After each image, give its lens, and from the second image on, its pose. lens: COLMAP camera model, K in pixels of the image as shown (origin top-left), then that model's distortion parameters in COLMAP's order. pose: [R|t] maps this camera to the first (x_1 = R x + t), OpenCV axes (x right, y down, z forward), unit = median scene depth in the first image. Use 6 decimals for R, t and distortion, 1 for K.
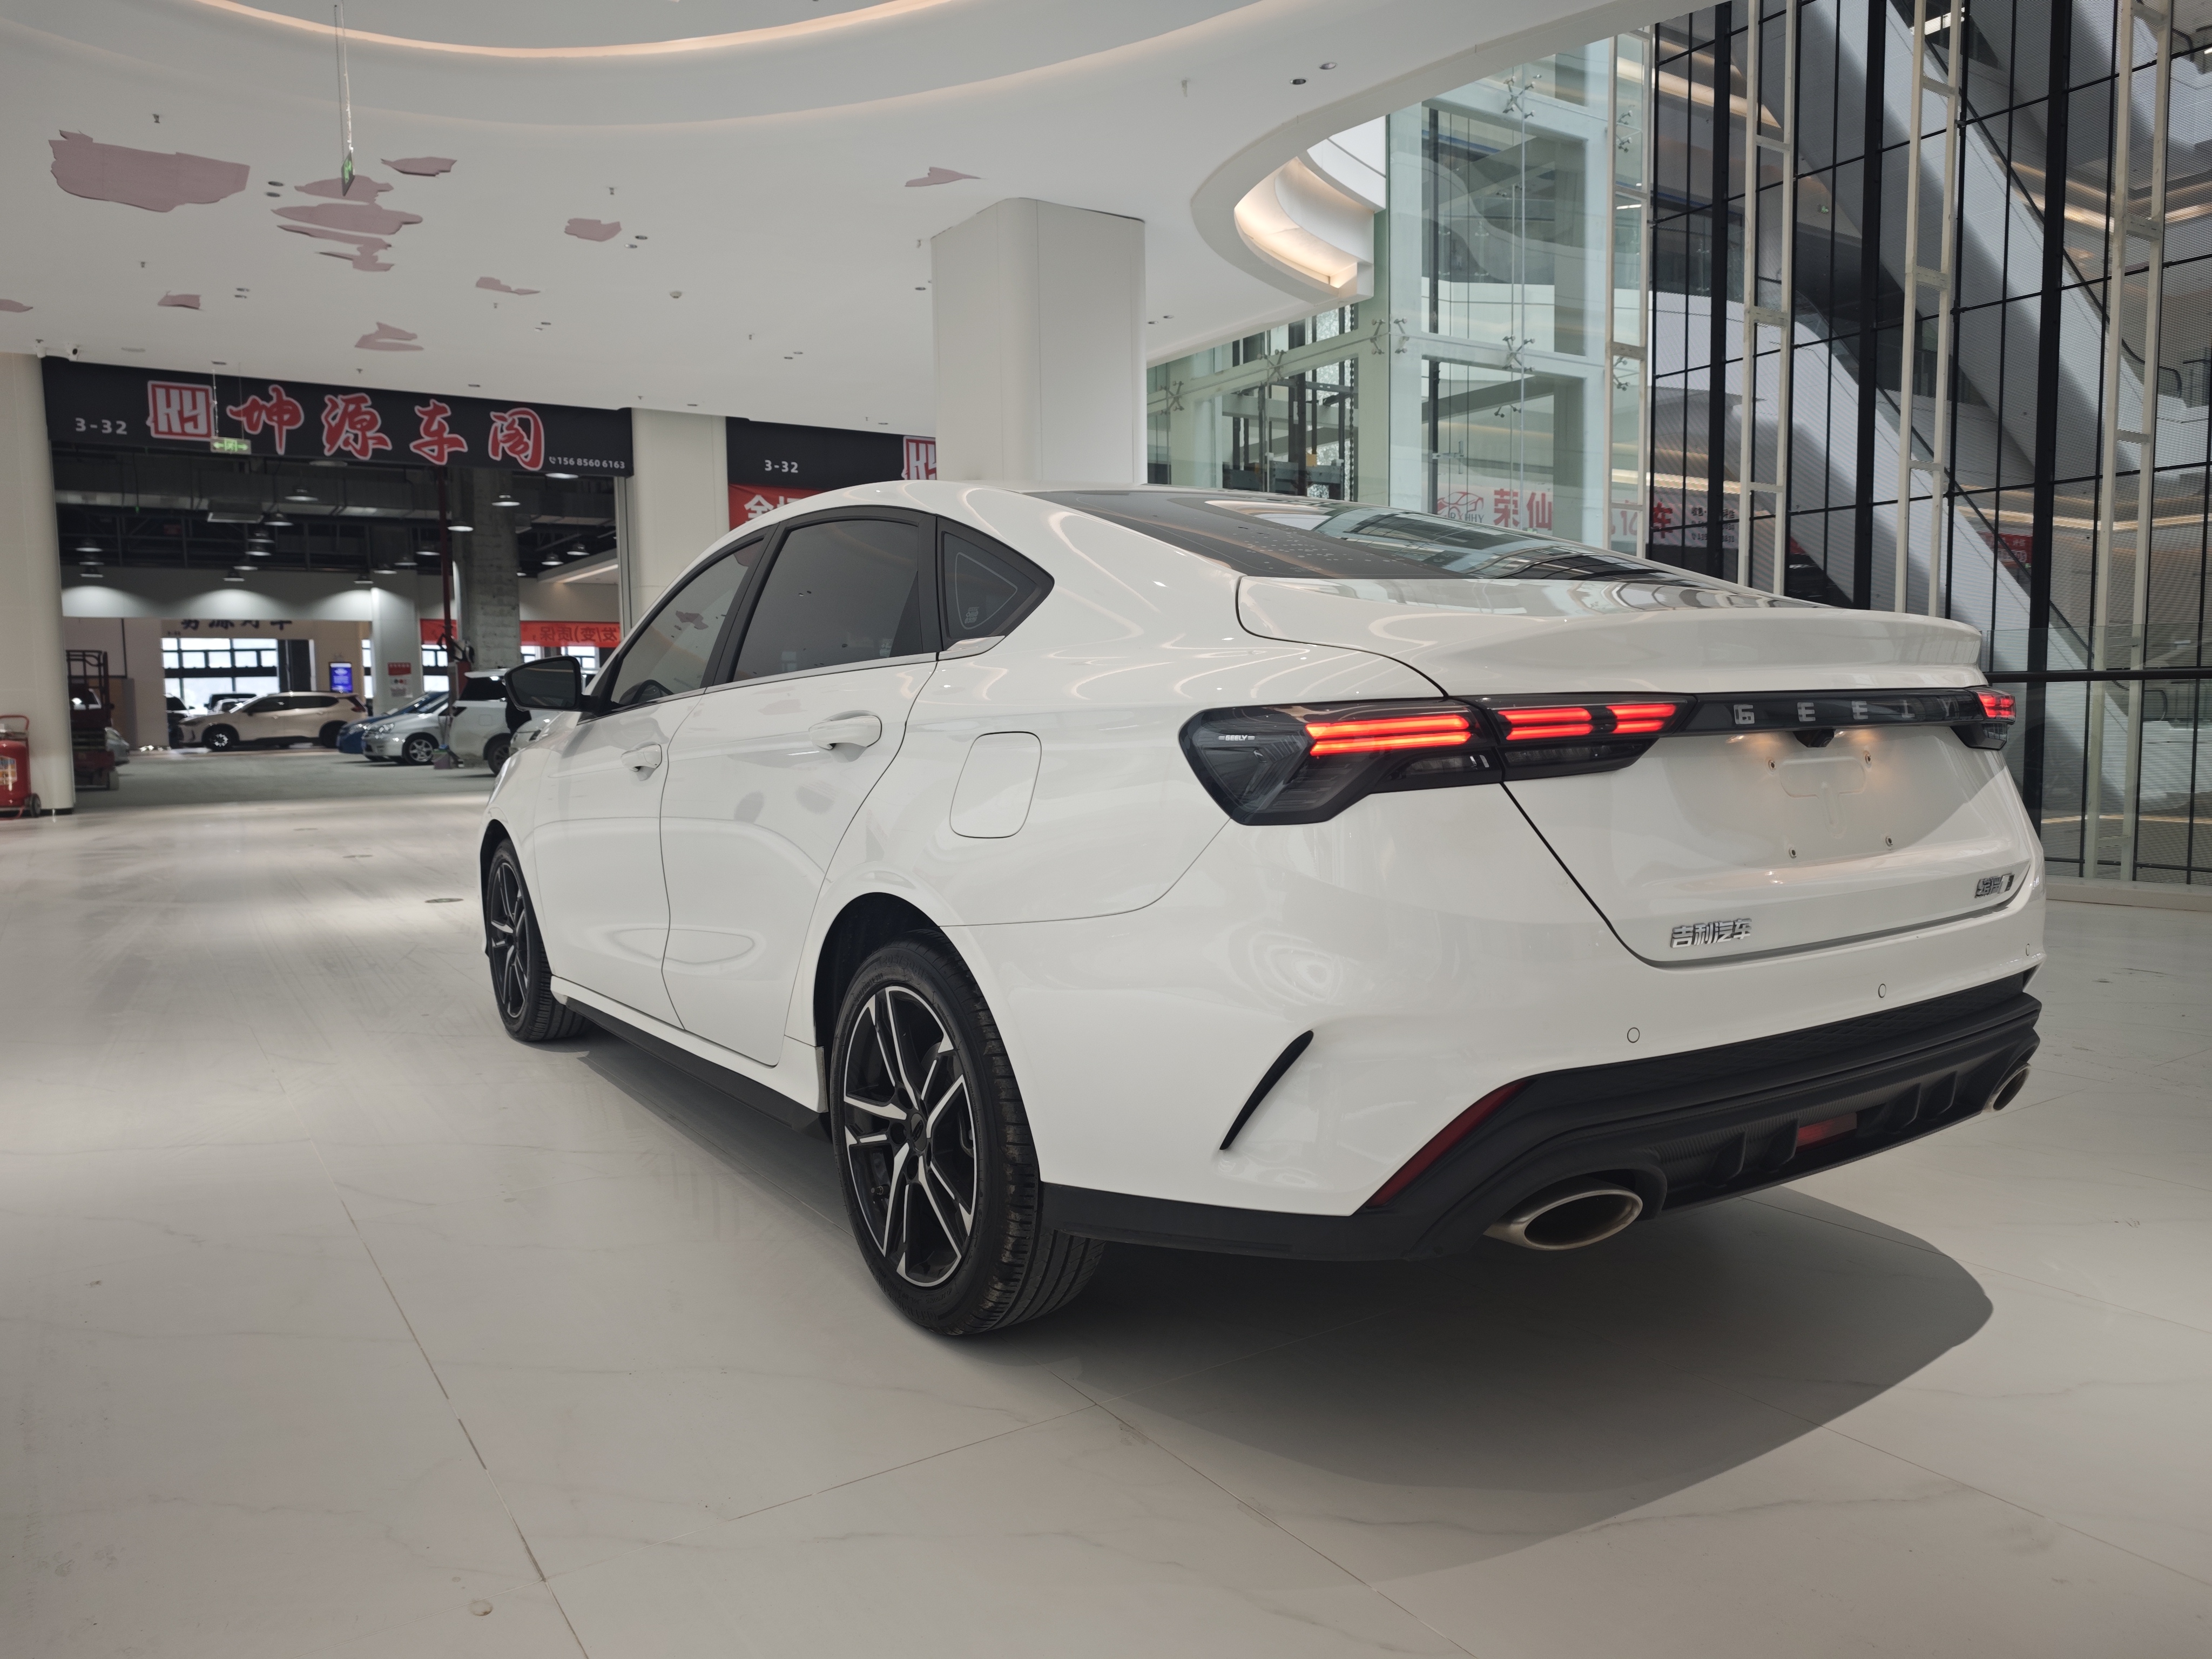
lens RADIAL K [[1530.9, 0, 1106.0], [0, 1530.9, 829.5], [0, 0, 1]] dist [-0.001609, -0.007171]
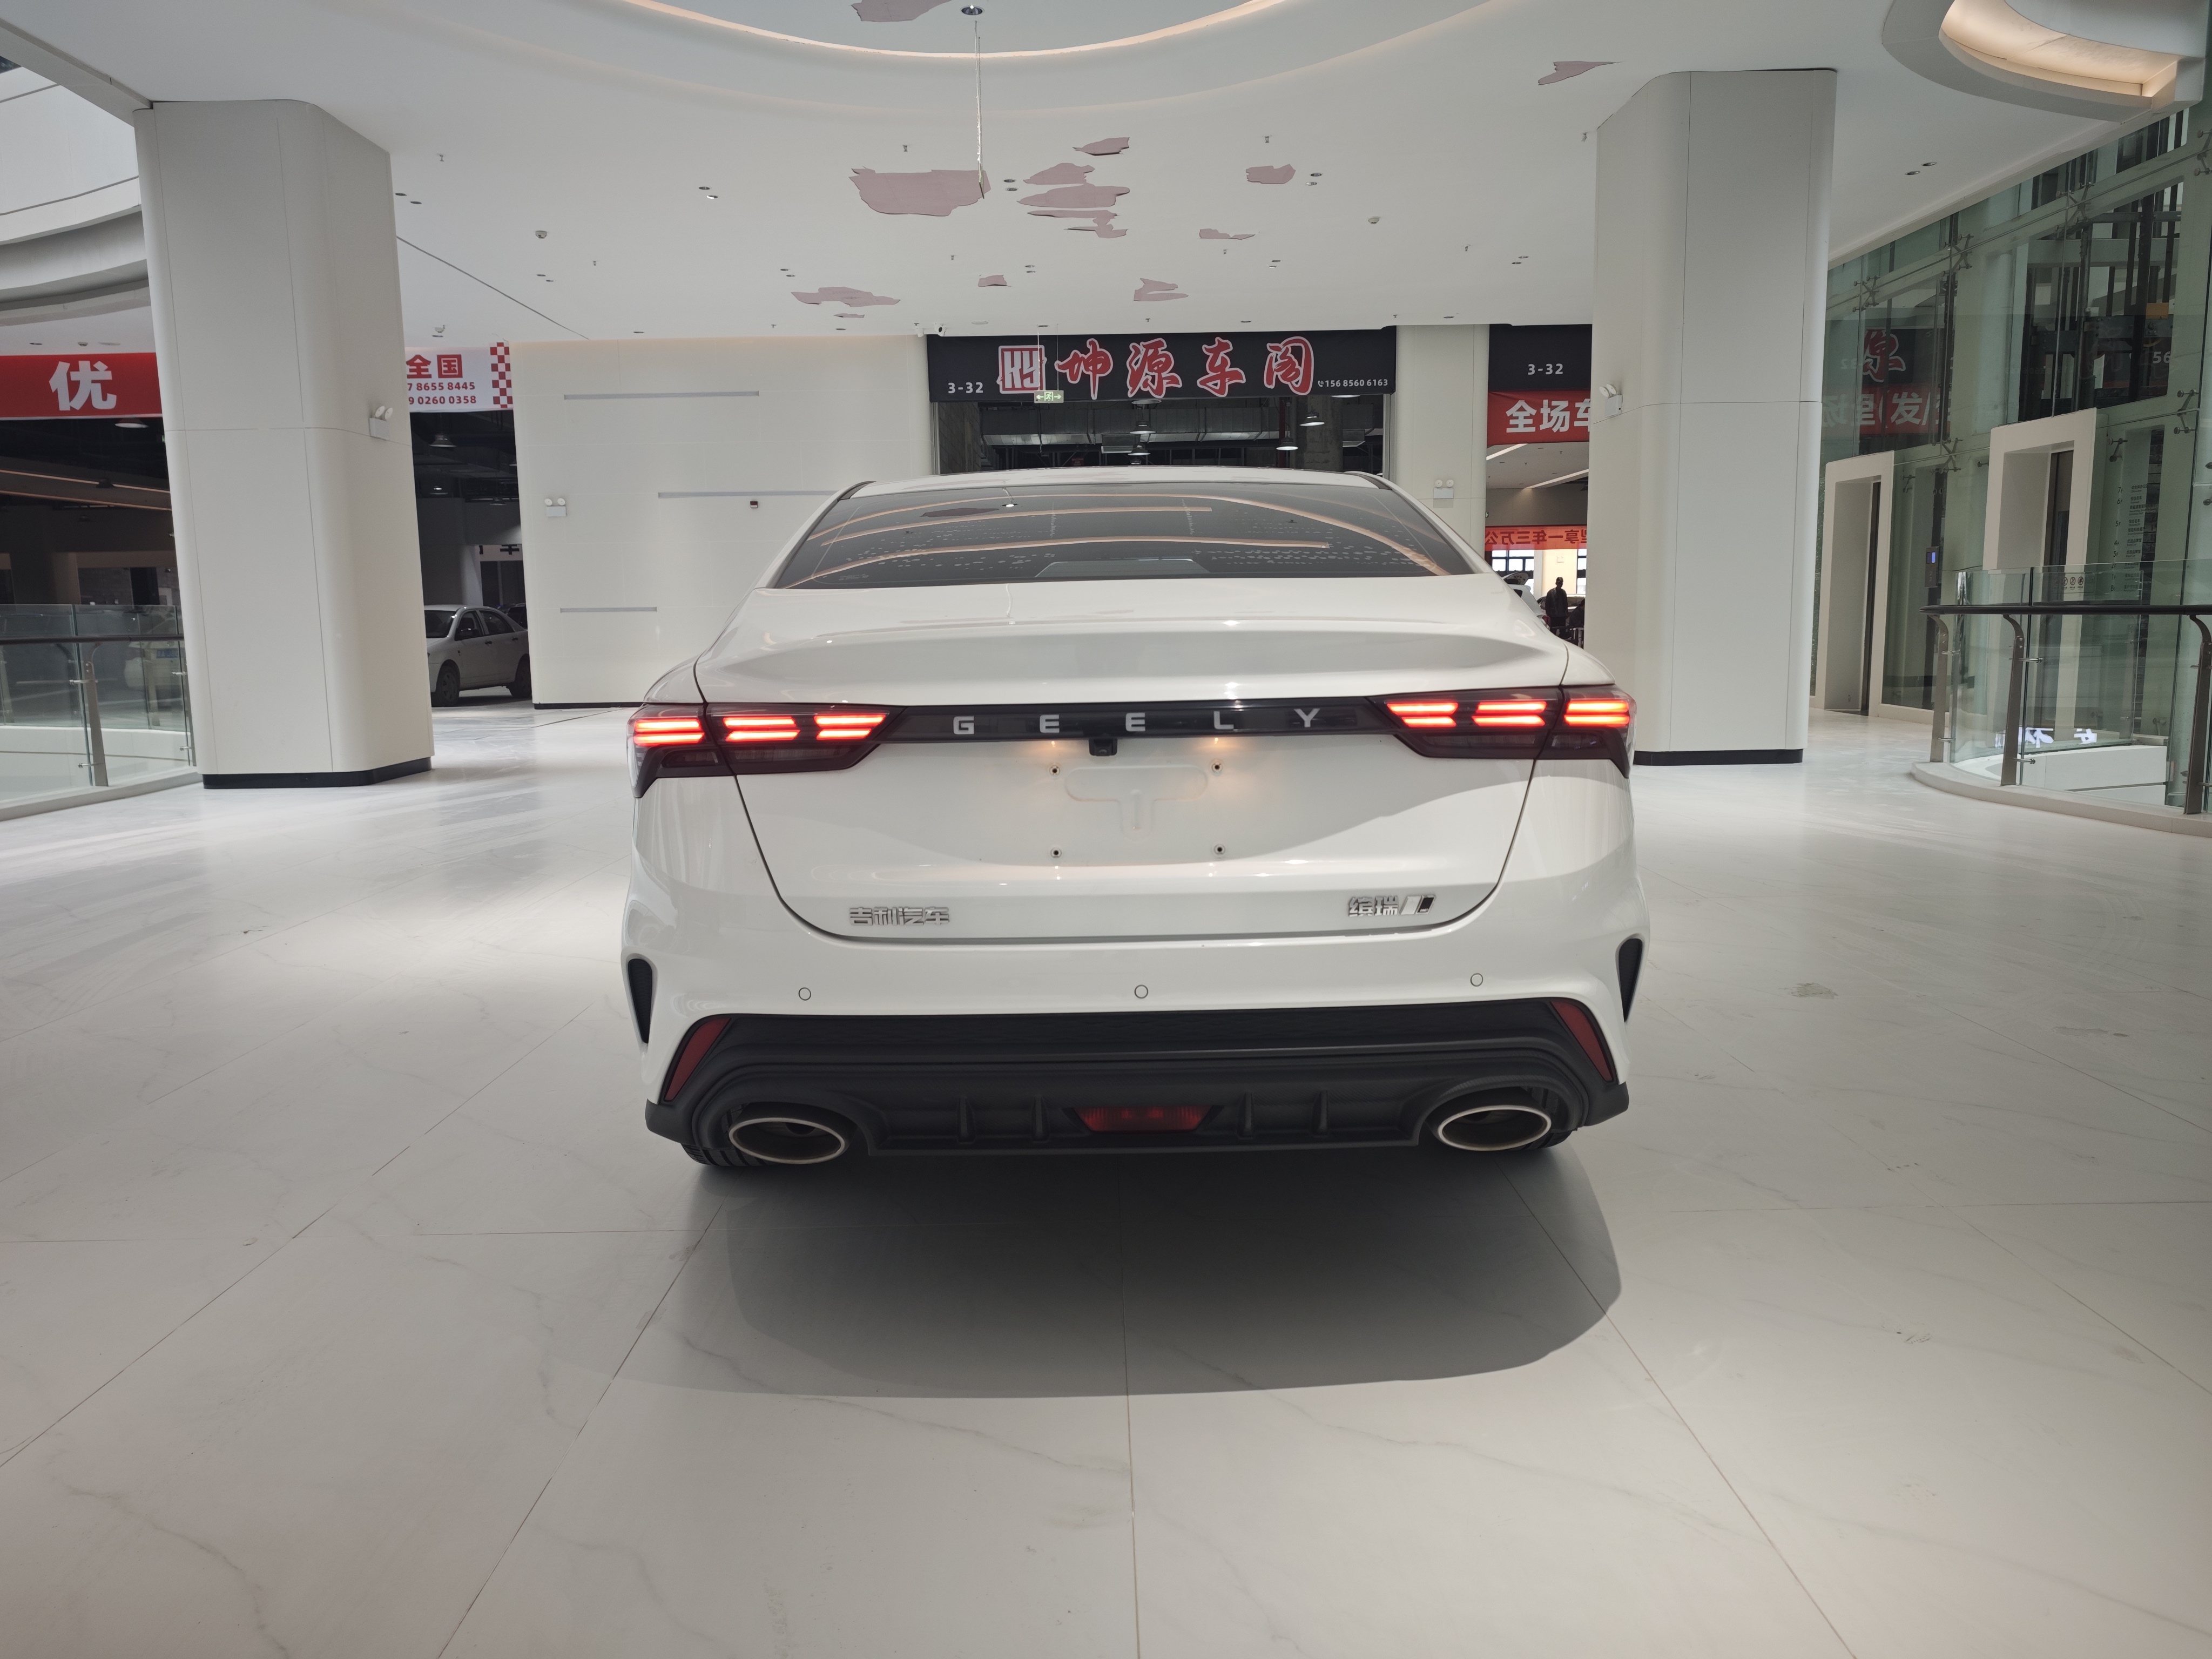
lens RADIAL K [[1527.9, 0, 1085.6], [0, 1527.9, 817.6], [0, 0, 1]] dist [0.000329, -0.006015]
pose [[0.840324, 0.069447, -0.537617, 0.102502], [-0.038742, 0.996918, 0.068222, -0.008215], [0.540698, -0.036500, 0.840425, 0.011564]]
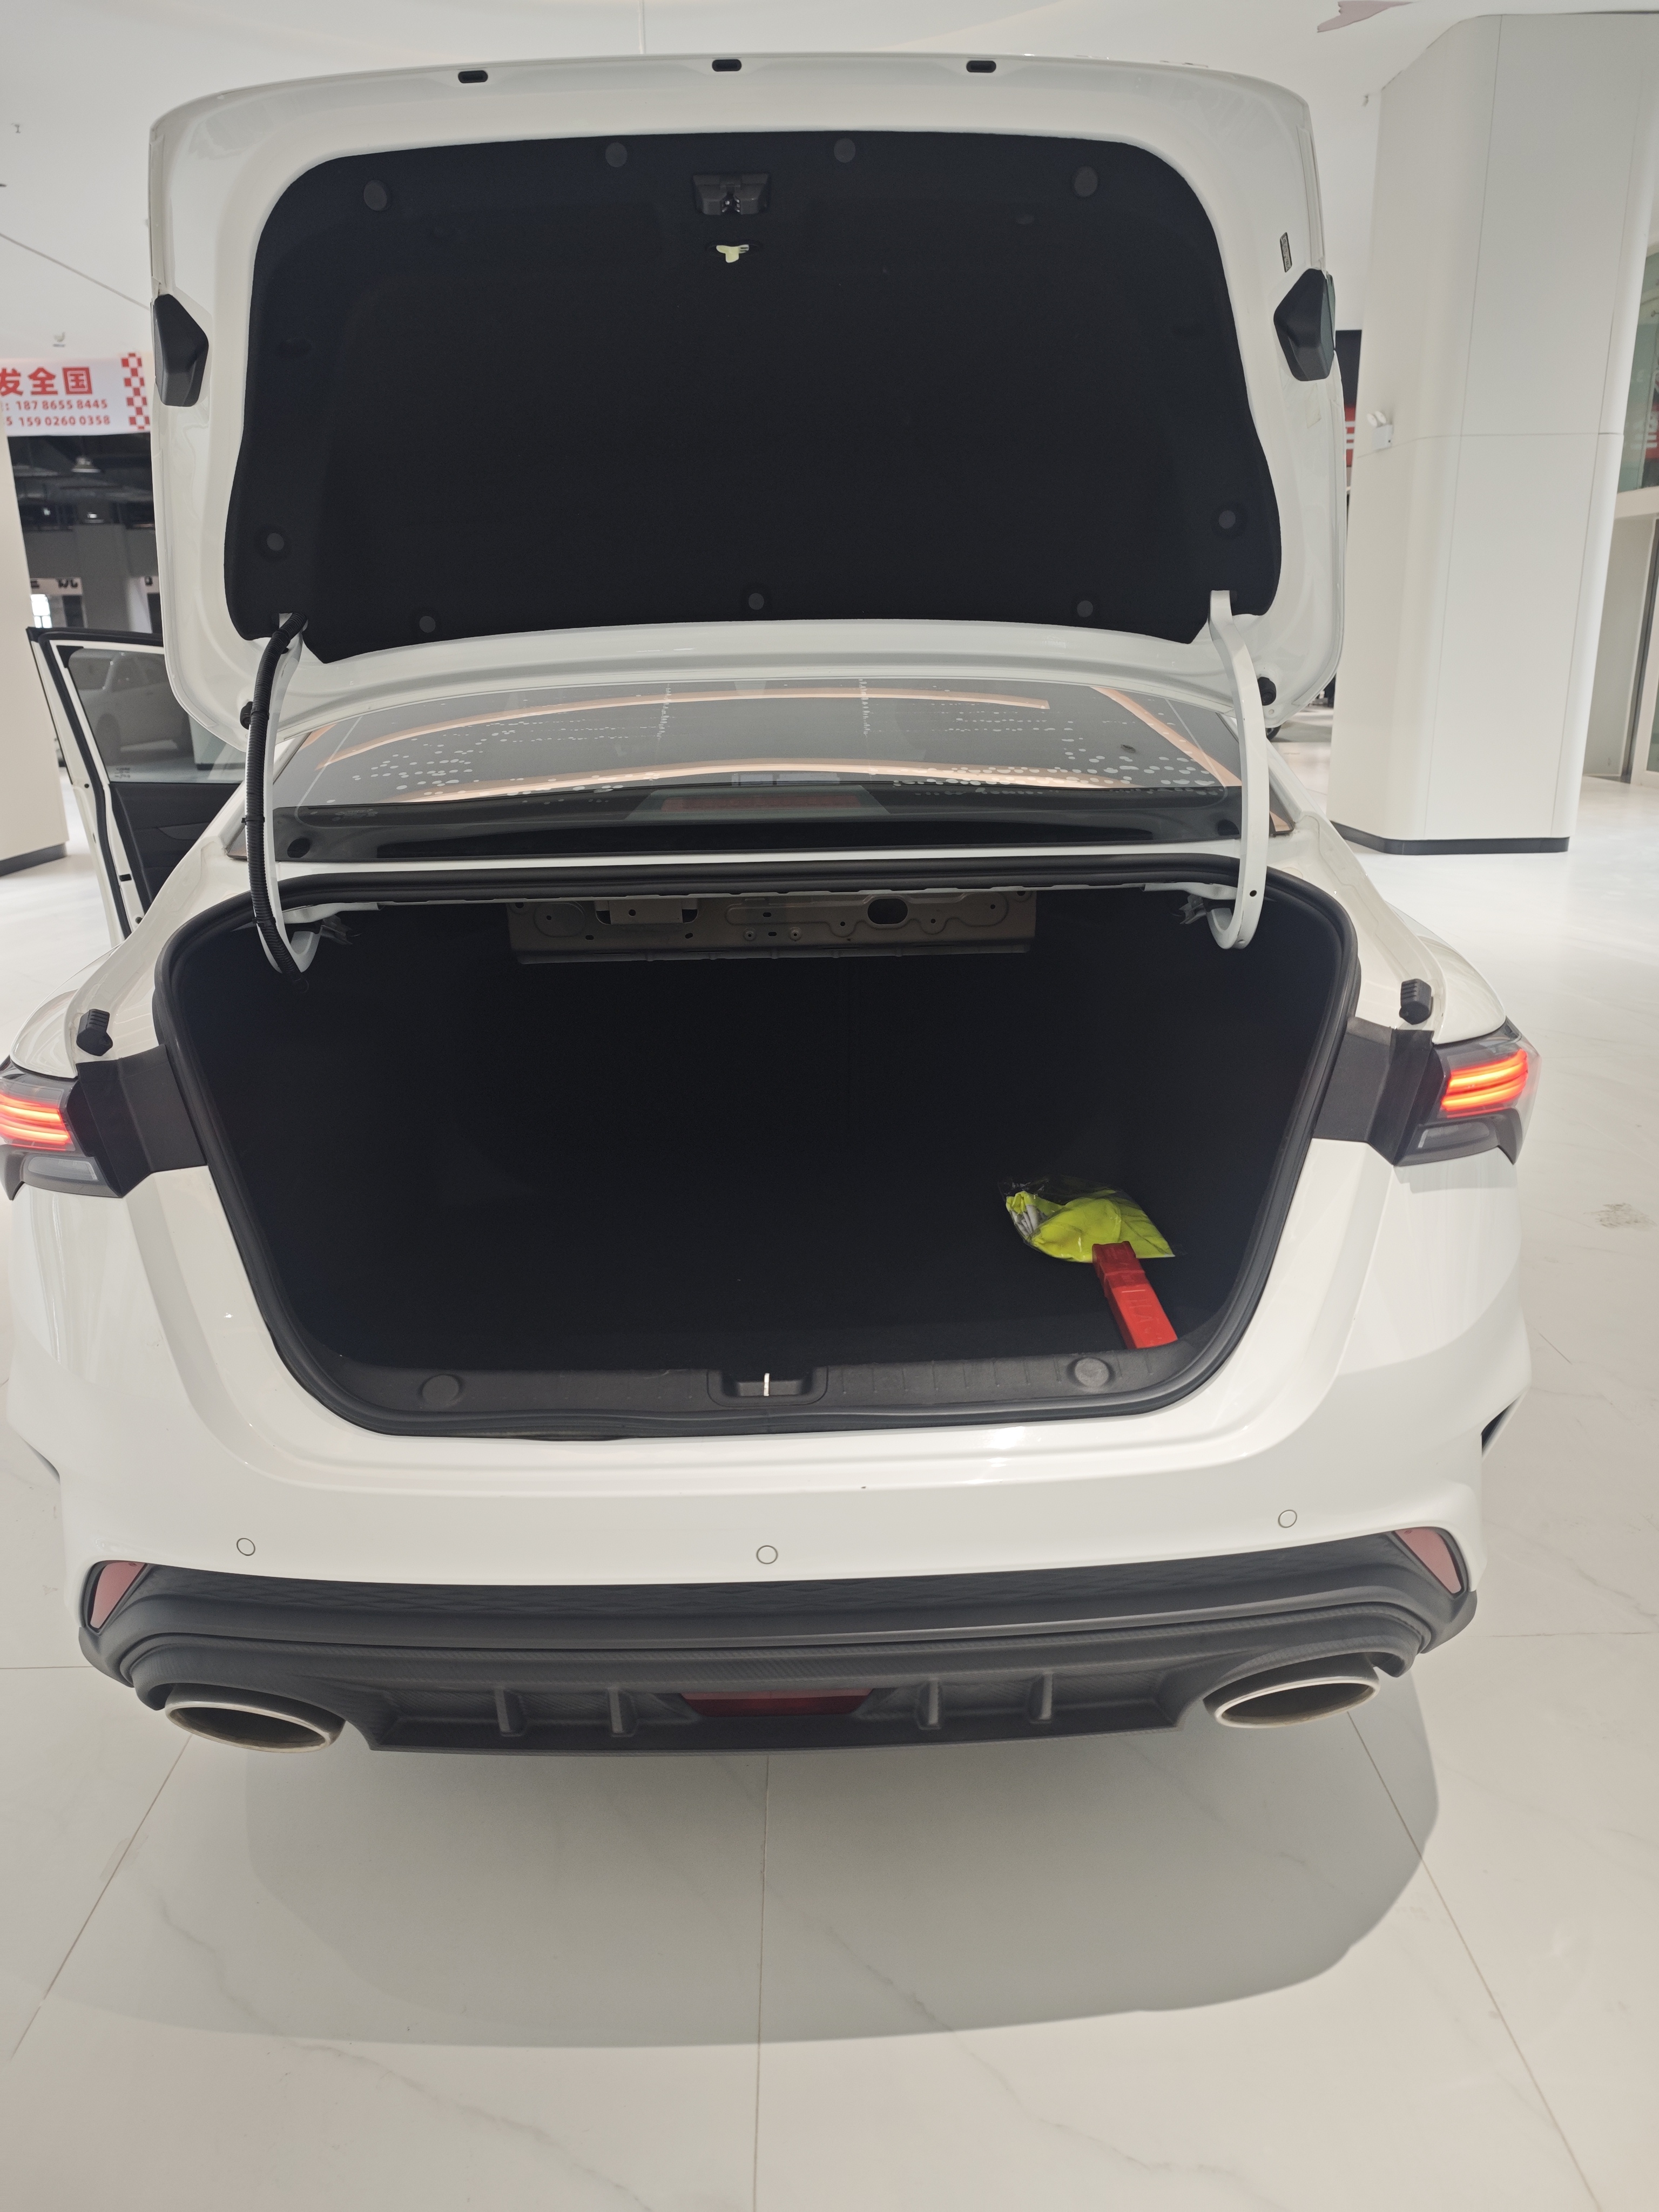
lens RADIAL K [[1542.5, 0, 804.2], [0, 1542.5, 1110.4], [0, 0, 1]] dist [-0.000374, -0.000491]
pose [[0.843661, 0.150951, -0.515218, 0.082401], [-0.036070, 0.973428, 0.226135, -0.024882], [0.535663, -0.172198, 0.826688, 0.051851]]
